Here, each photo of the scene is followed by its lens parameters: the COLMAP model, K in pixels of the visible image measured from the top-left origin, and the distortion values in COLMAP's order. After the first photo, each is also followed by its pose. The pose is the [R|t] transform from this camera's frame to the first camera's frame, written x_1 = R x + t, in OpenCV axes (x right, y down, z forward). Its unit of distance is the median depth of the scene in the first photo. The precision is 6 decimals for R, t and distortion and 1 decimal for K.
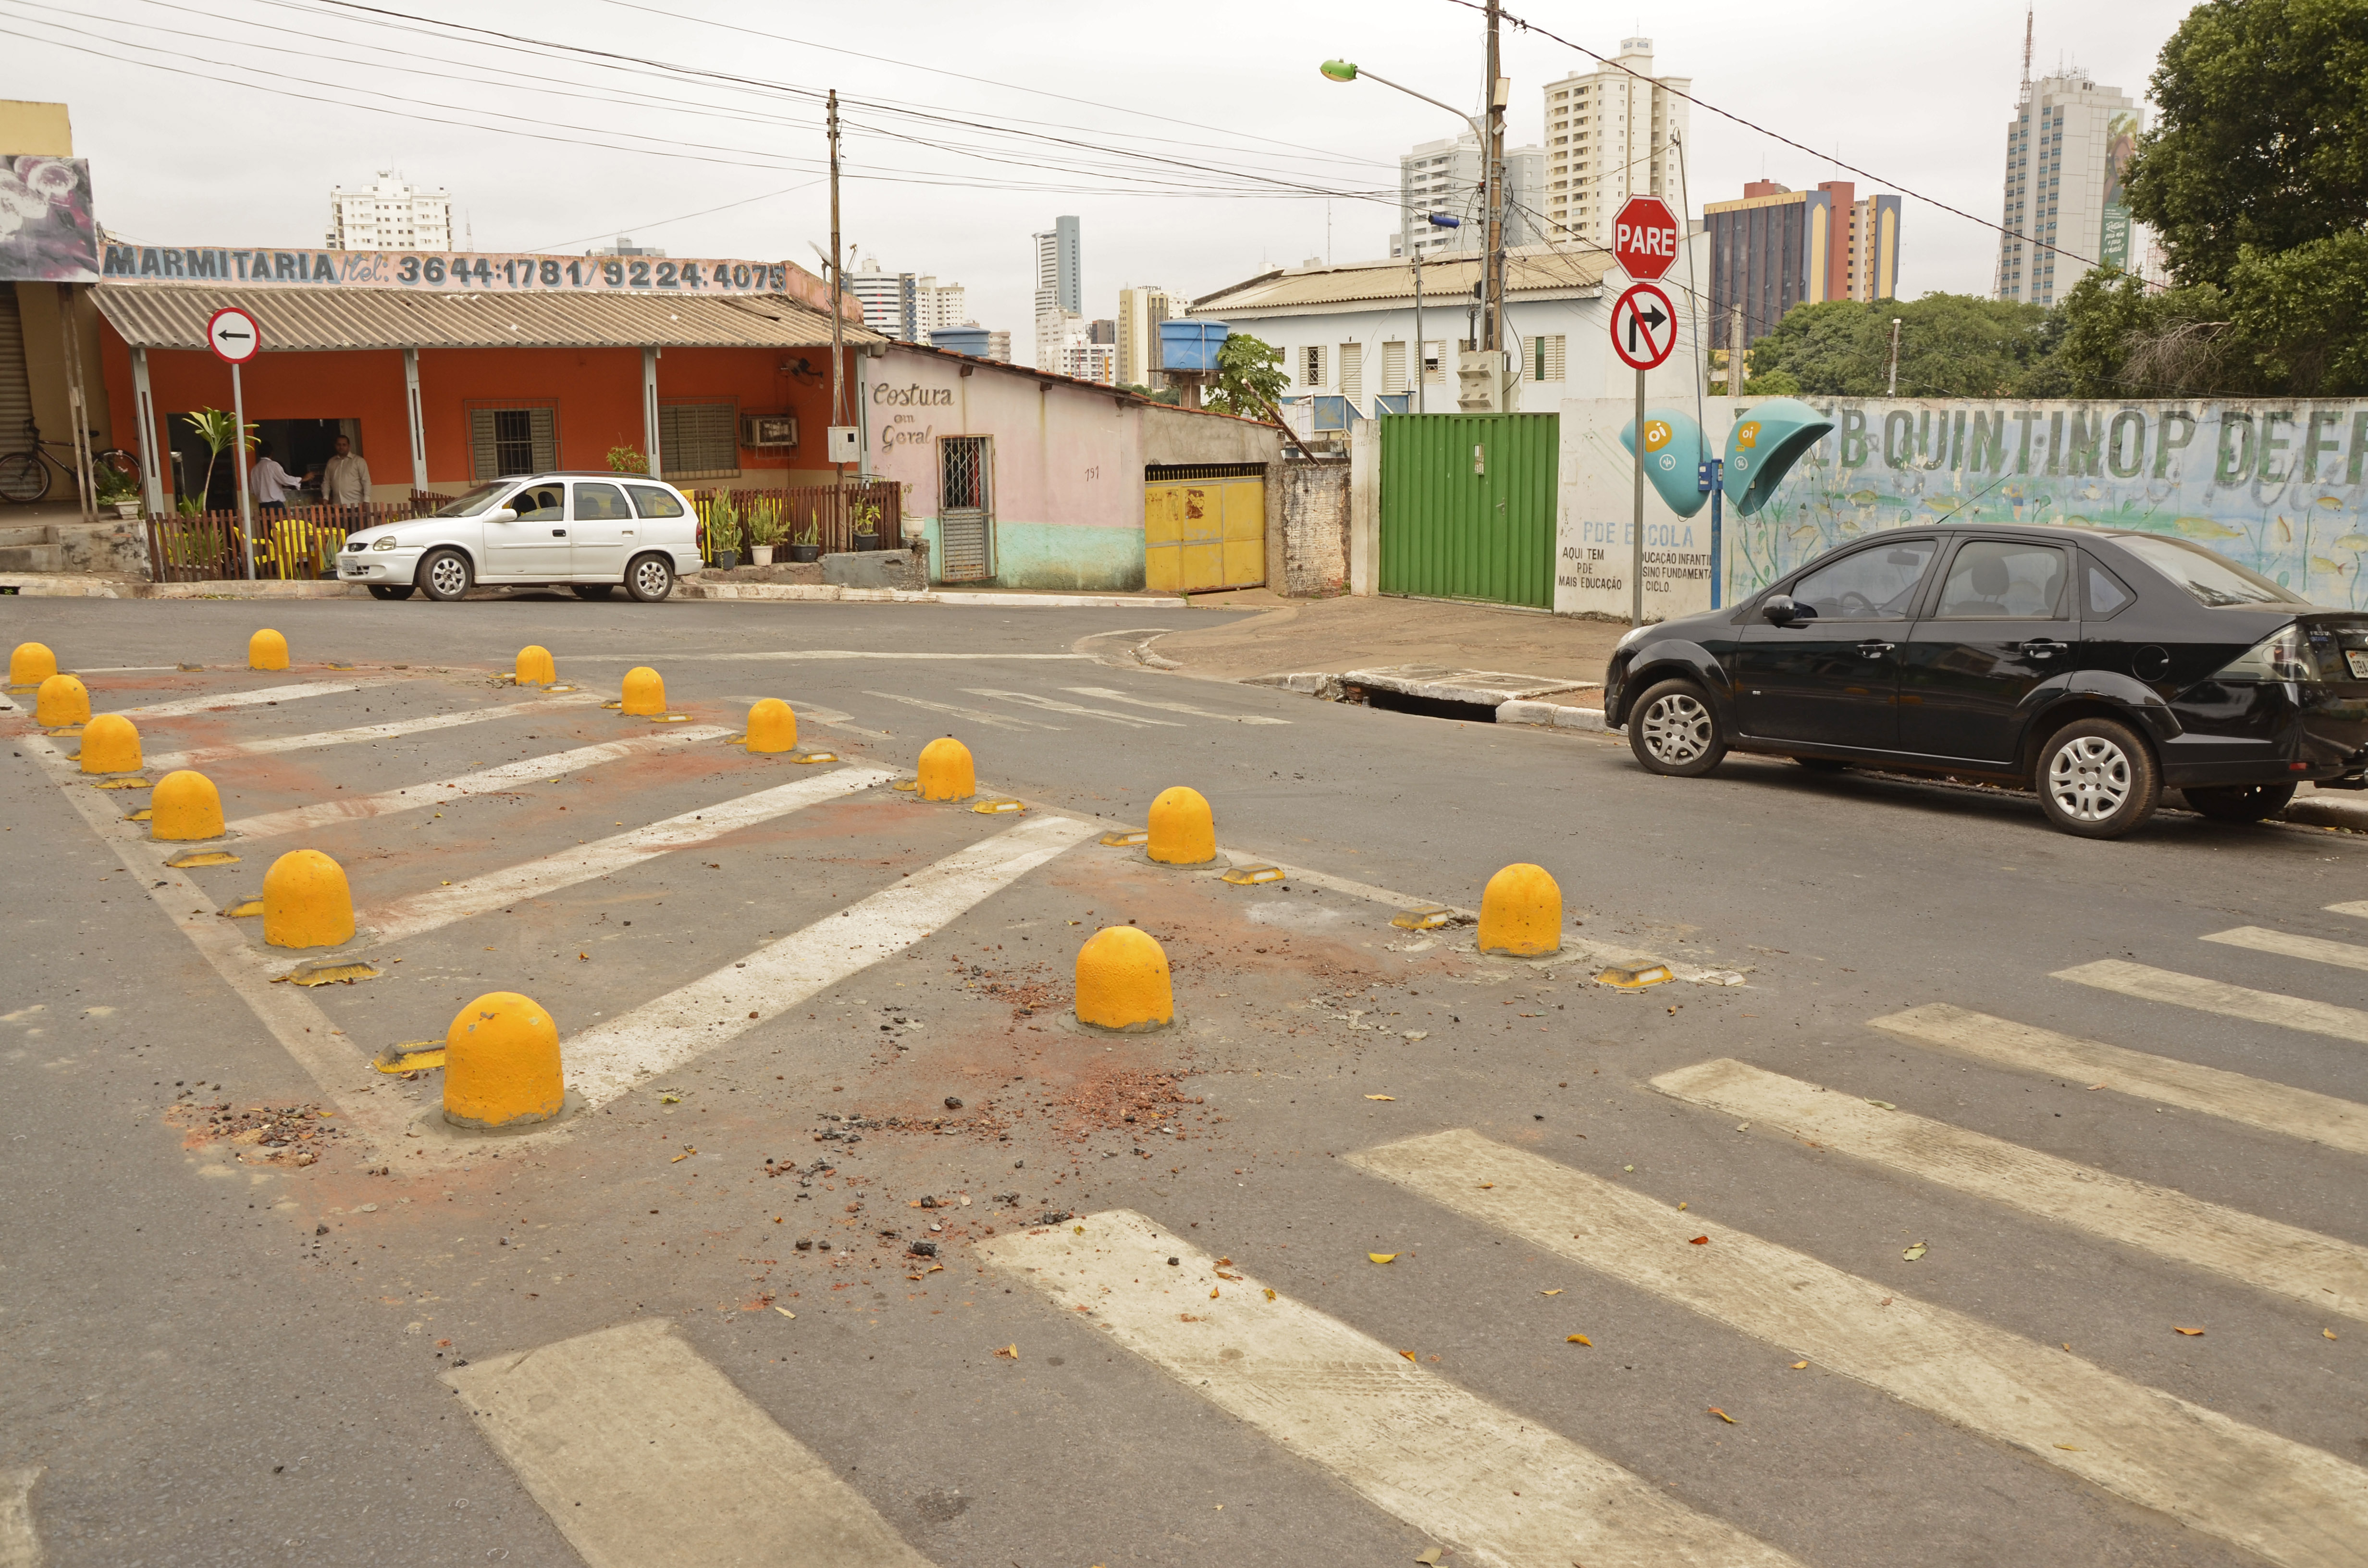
lens RADIAL K [[1910.6, 0, 1194.3], [0, 1910.6, 812.3], [0, 0, 1]] dist [-0.142157, 0.150355]
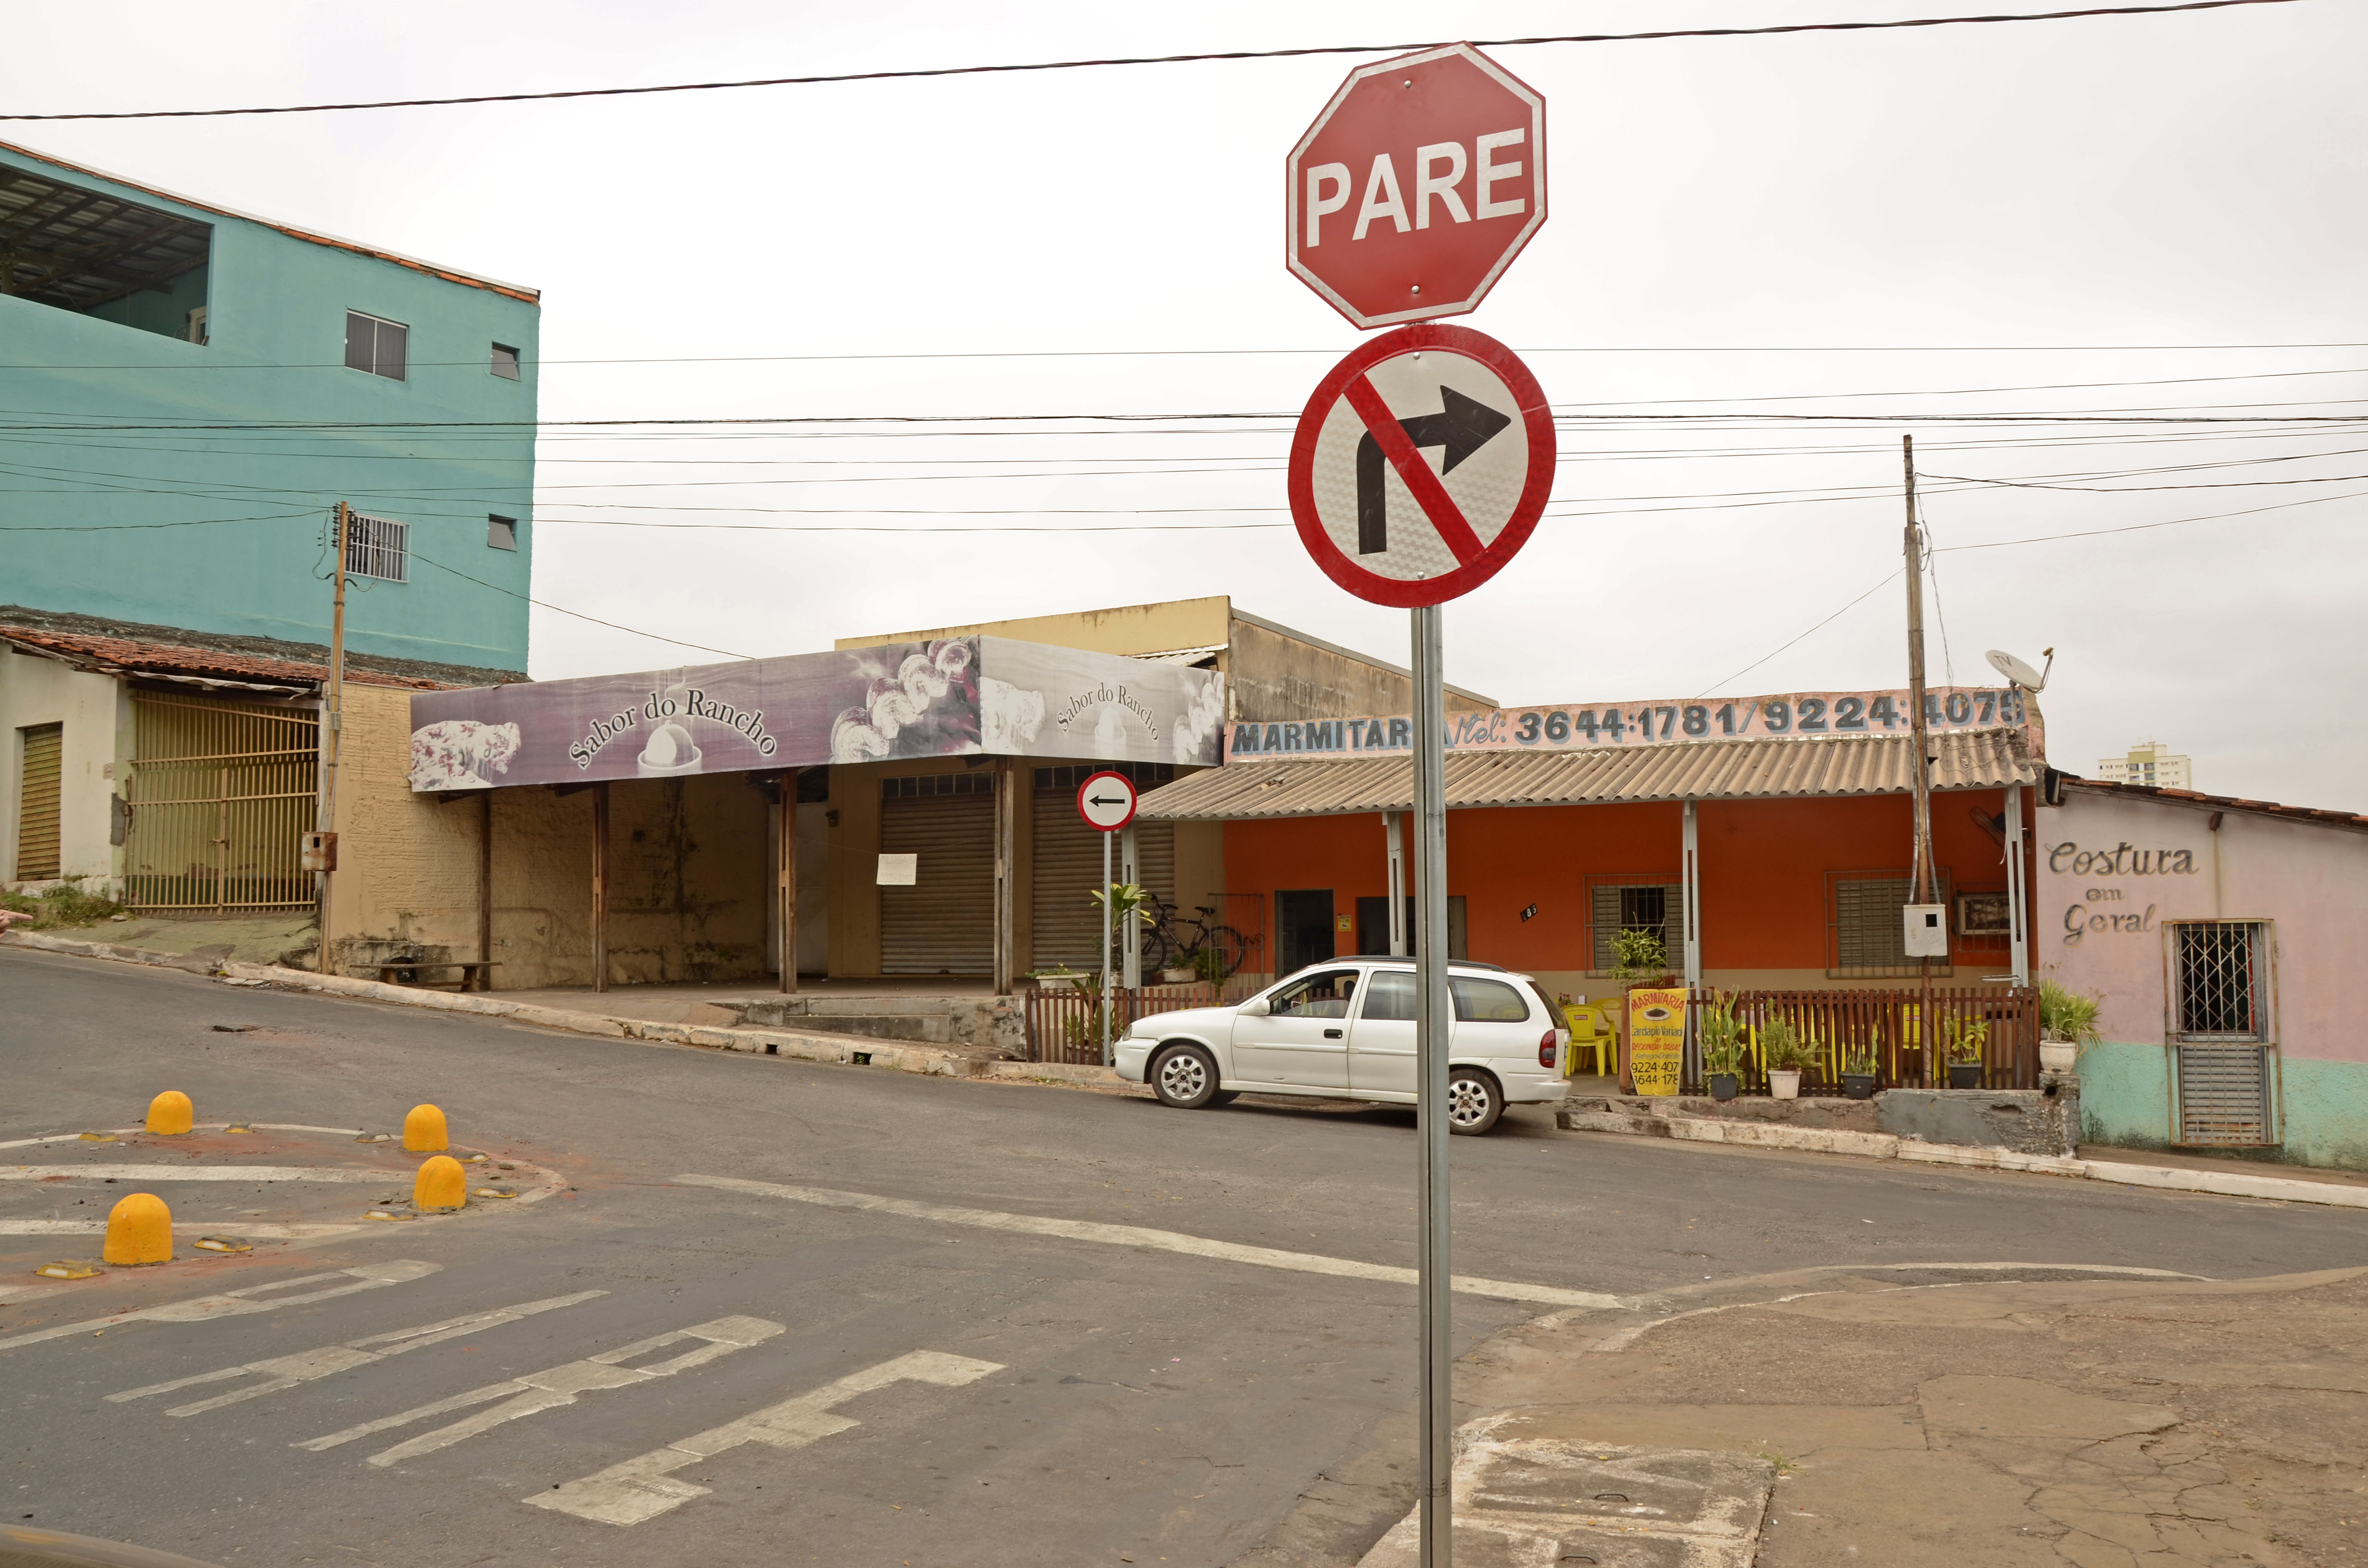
lens RADIAL K [[1910.6, 0, 1194.3], [0, 1910.6, 812.3], [0, 0, 1]] dist [-0.142157, 0.150355]
pose [[0.553743, -0.050865, -0.831133, 0.239912], [-0.169151, 0.970450, -0.172088, -0.076511], [0.815326, 0.235879, 0.528776, 0.427668]]
